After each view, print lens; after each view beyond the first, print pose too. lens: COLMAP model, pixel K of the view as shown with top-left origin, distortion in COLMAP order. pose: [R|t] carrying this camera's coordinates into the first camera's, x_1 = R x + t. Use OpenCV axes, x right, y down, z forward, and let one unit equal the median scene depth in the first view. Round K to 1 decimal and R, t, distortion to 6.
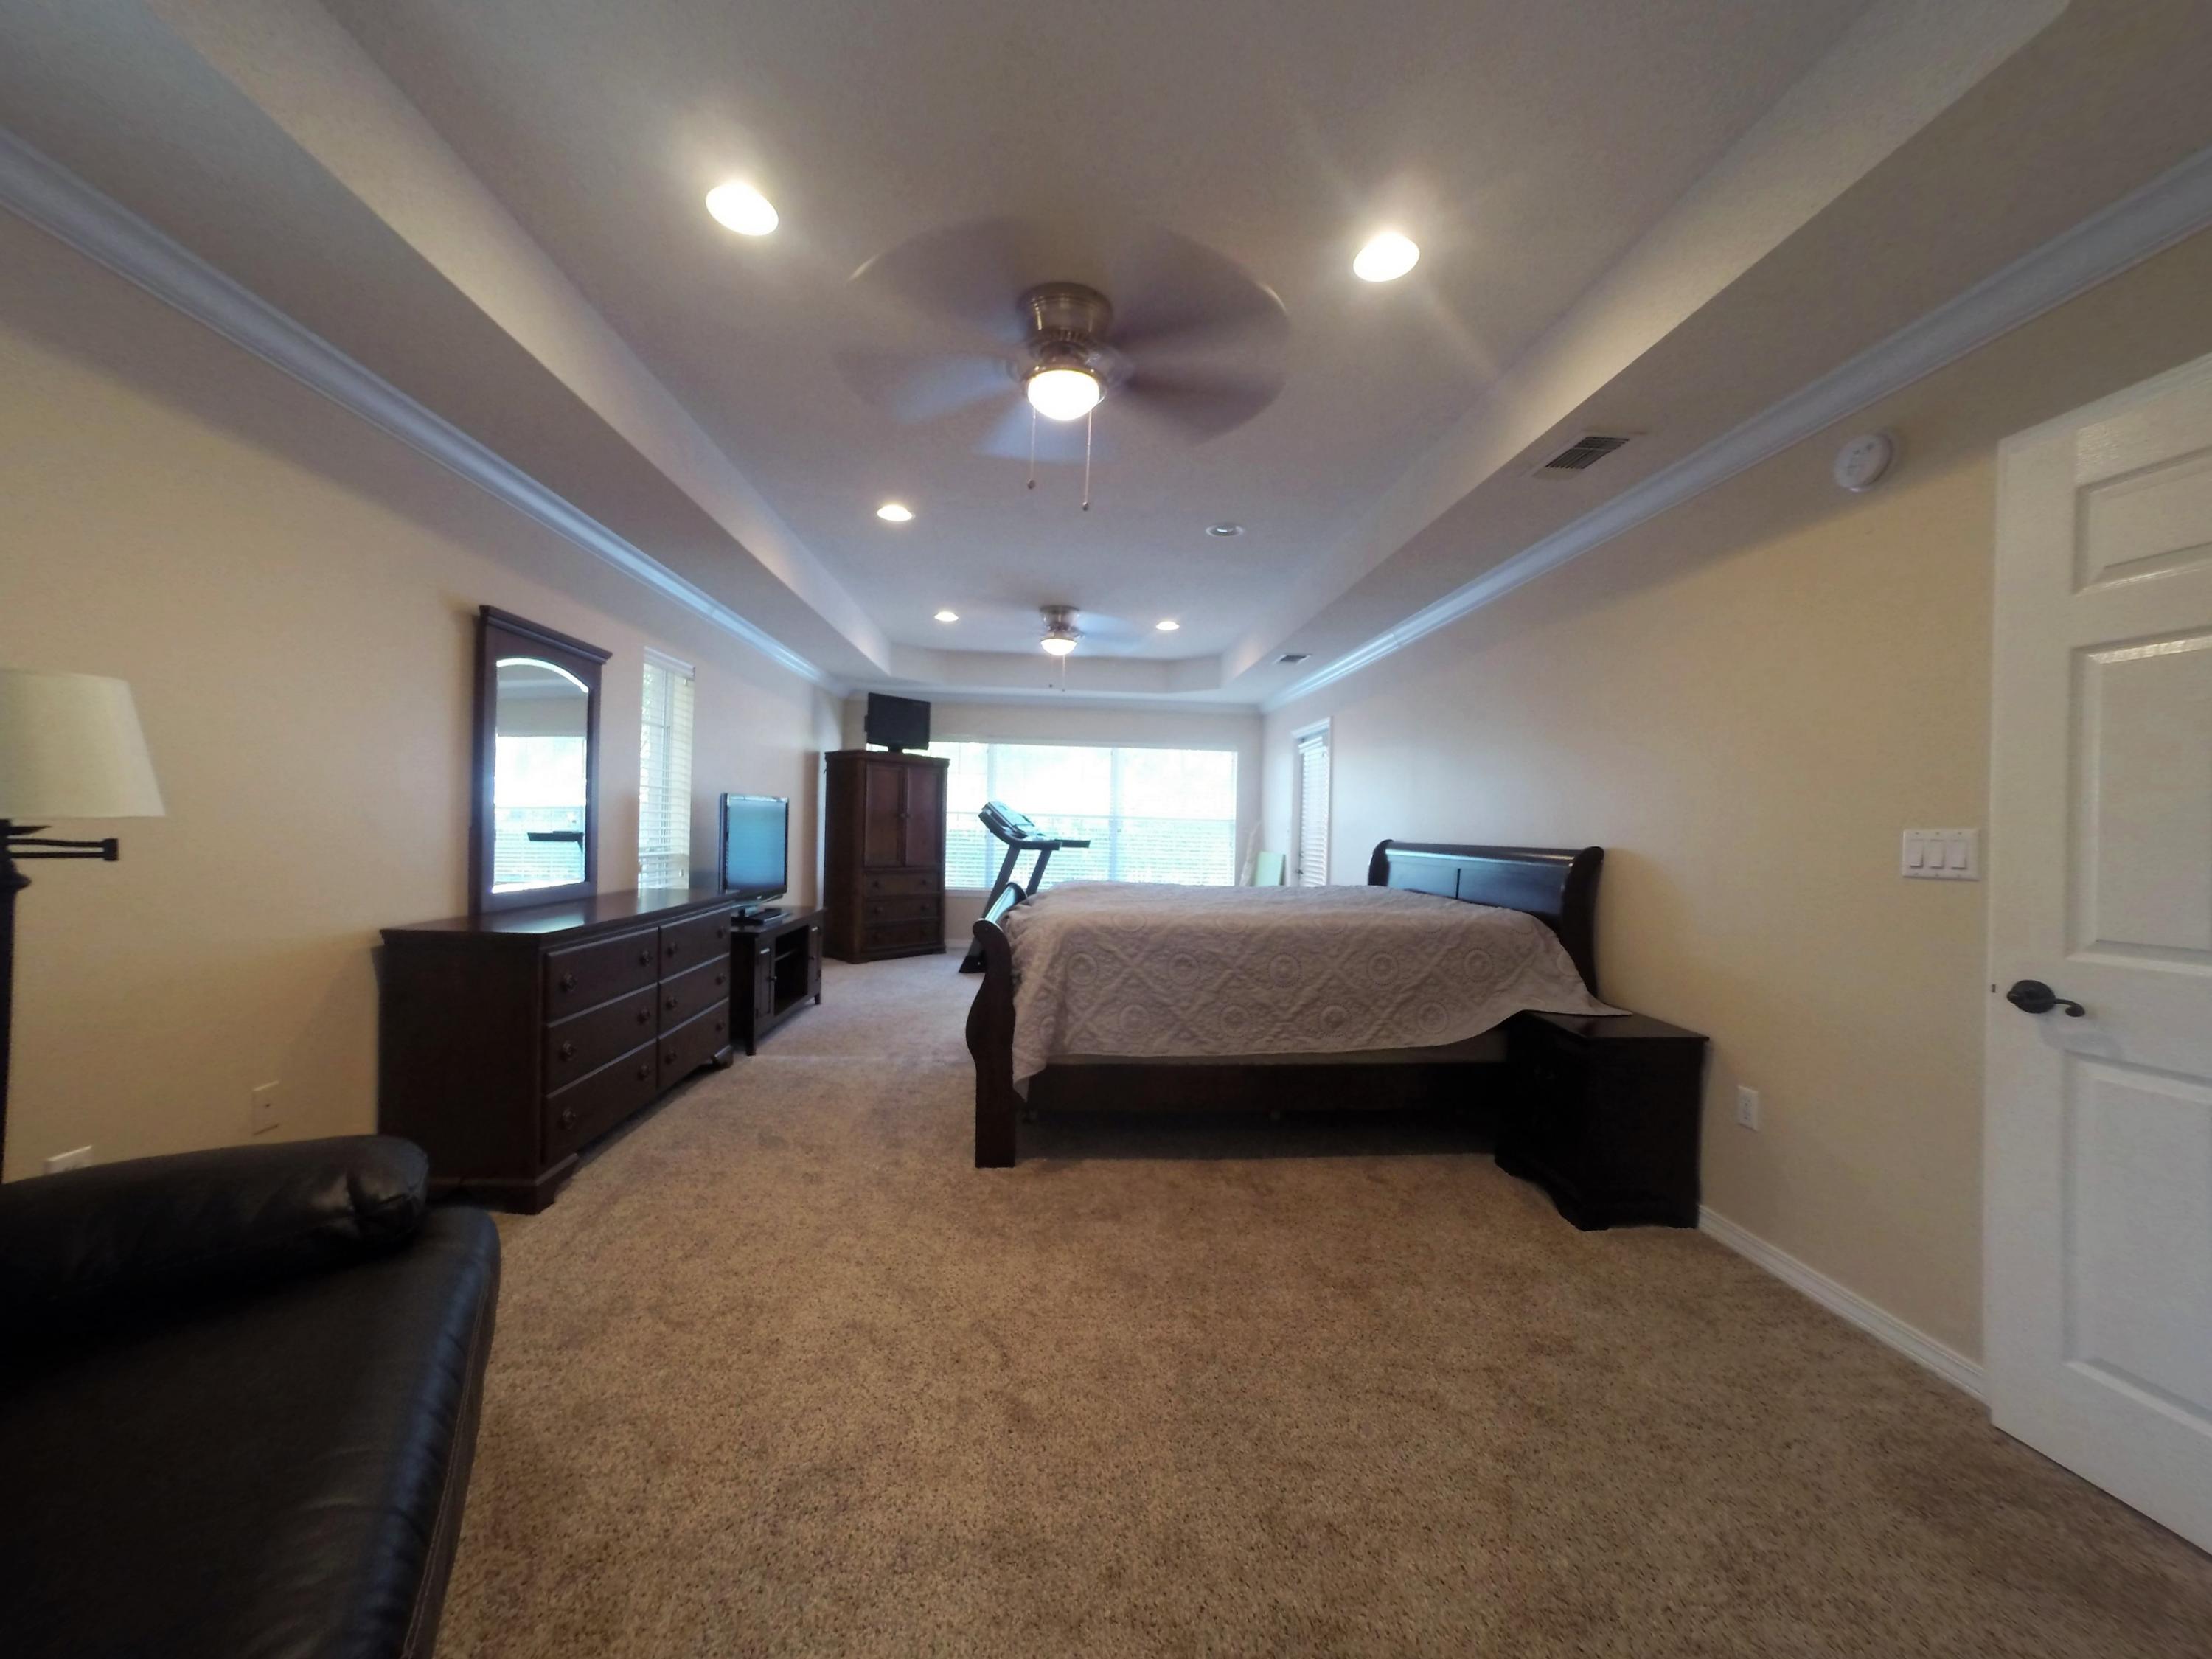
lens RADIAL K [[955.6, 0, 1108.5], [0, 955.6, 830.0], [0, 0, 1]] dist [0.000219, 0.000004]
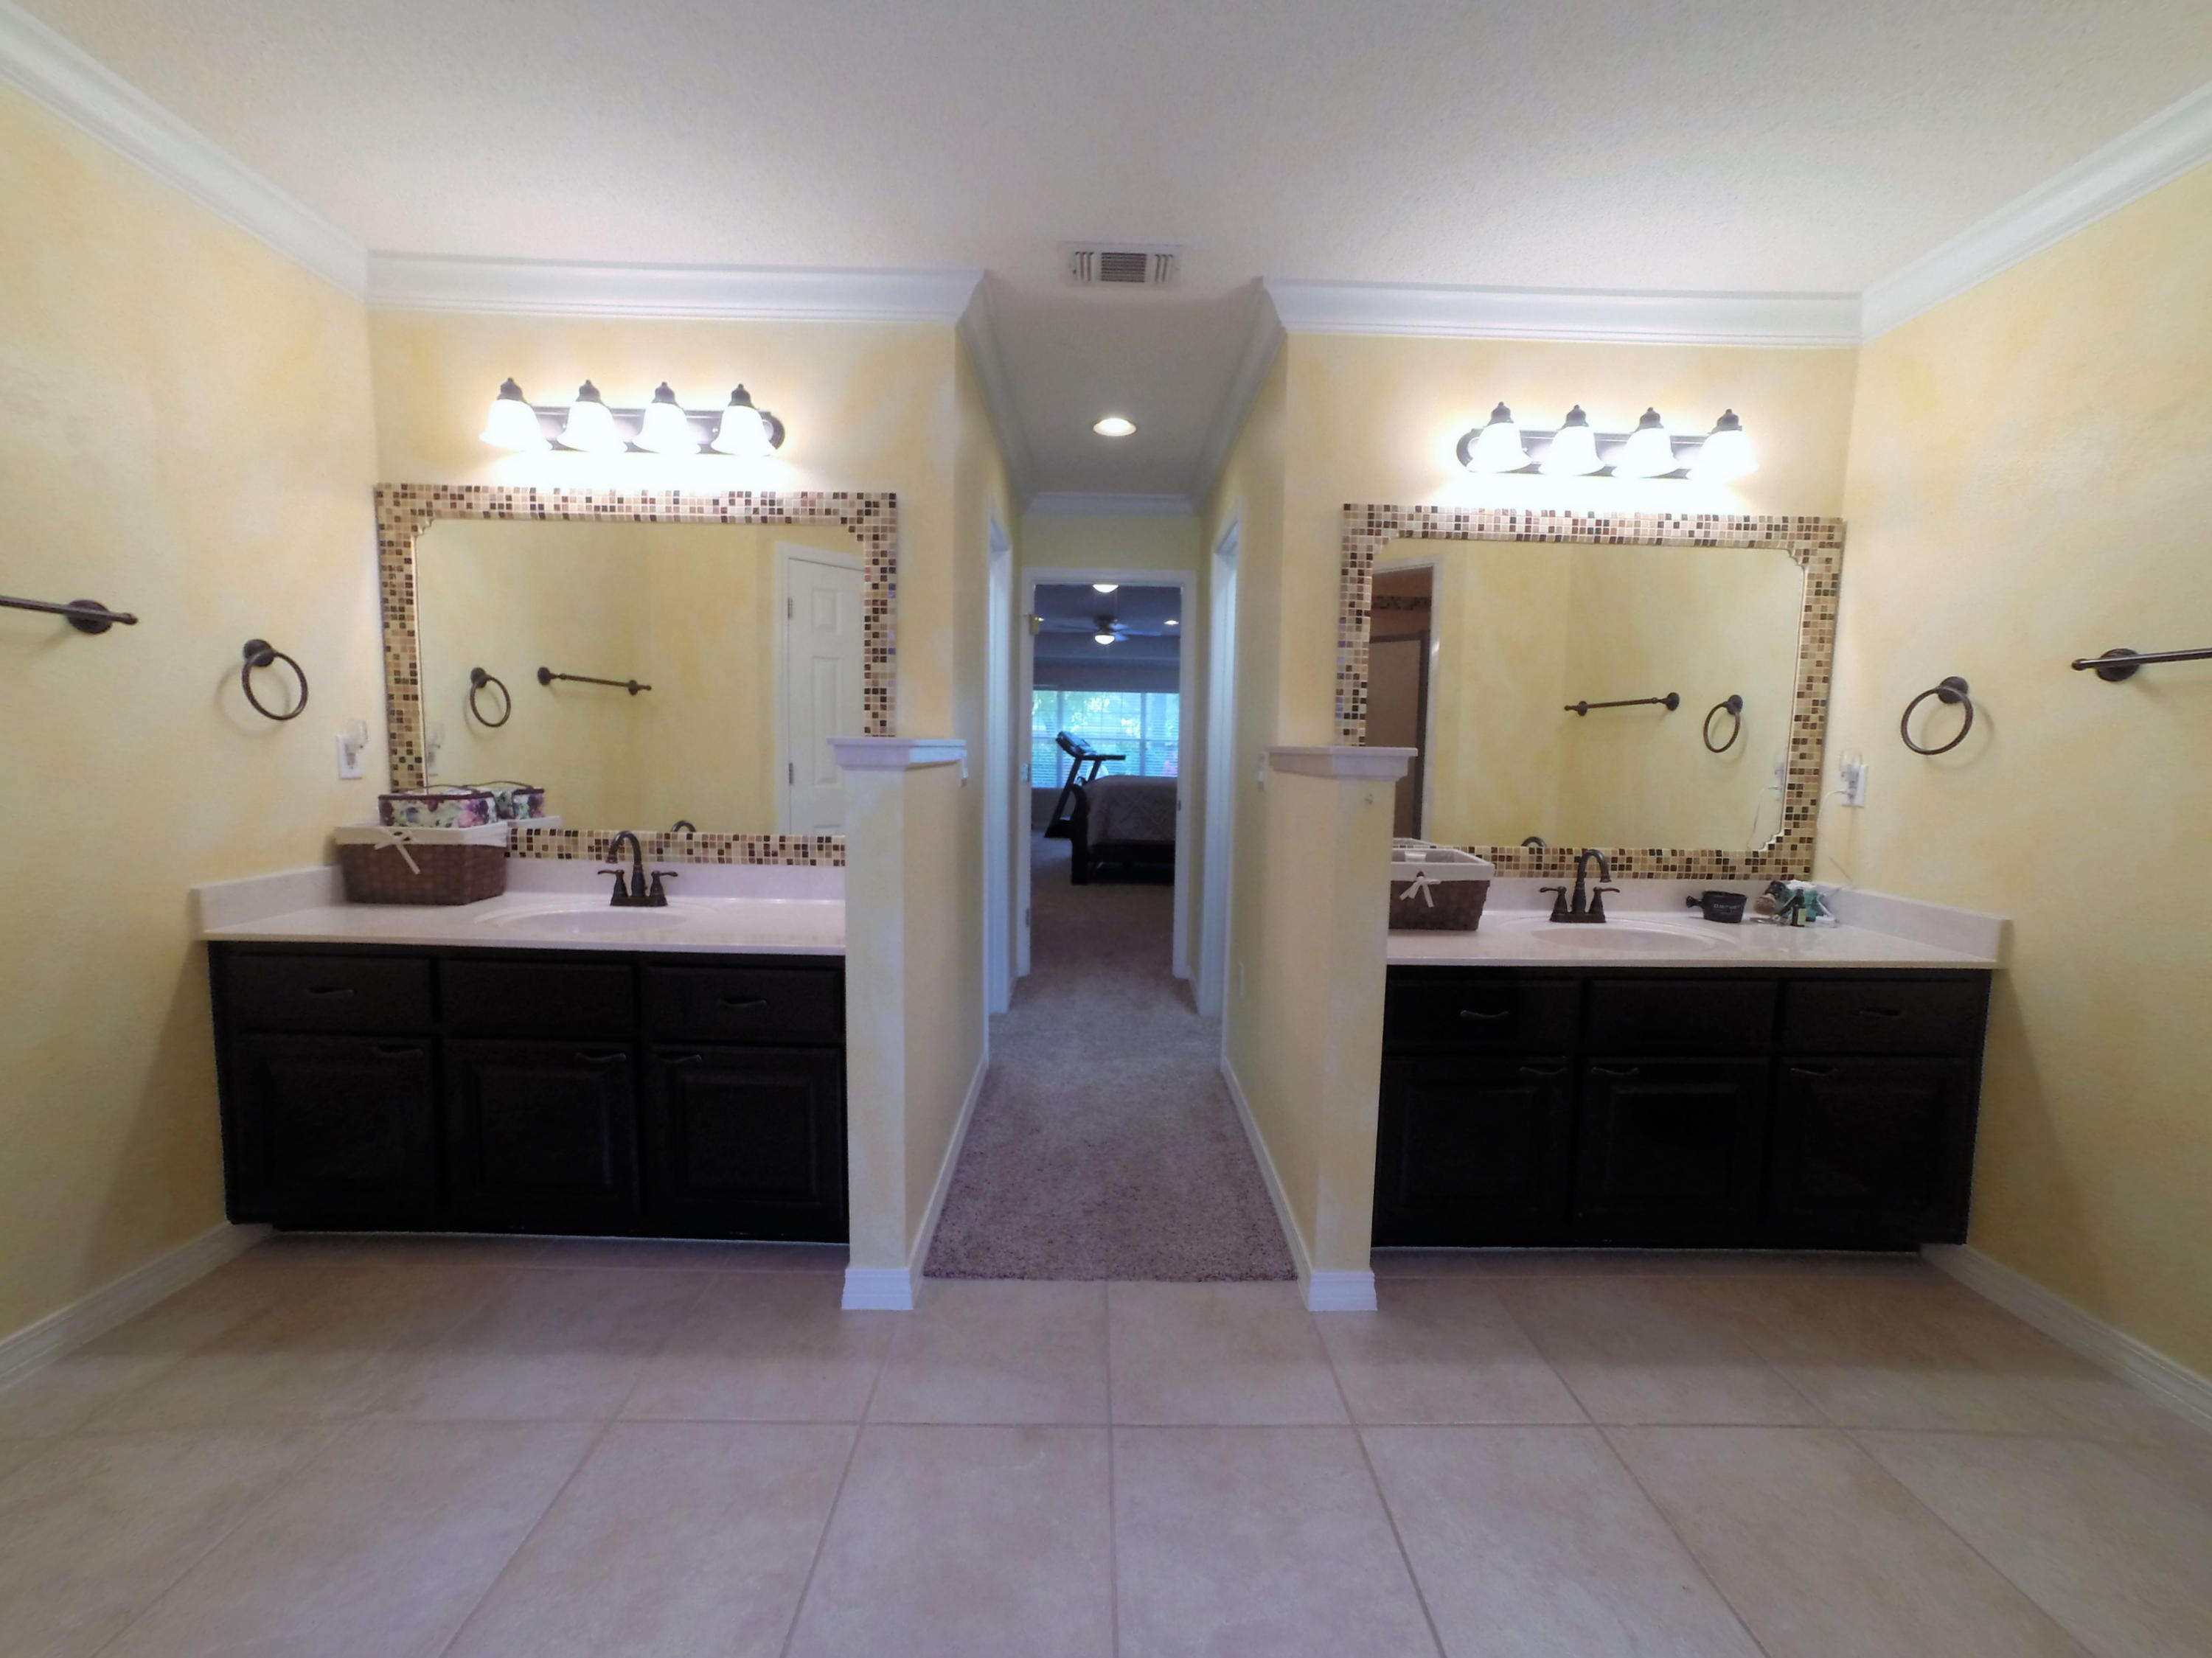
lens RADIAL K [[955.5, 0, 1104.9], [0, 955.5, 834.0], [0, 0, 1]] dist [0.000219, 0.000004]
pose [[0.998480, -0.005647, -0.054824, 0.033418], [0.010084, 0.996664, 0.080984, 0.013866], [0.054184, -0.081414, 0.995206, -0.599425]]
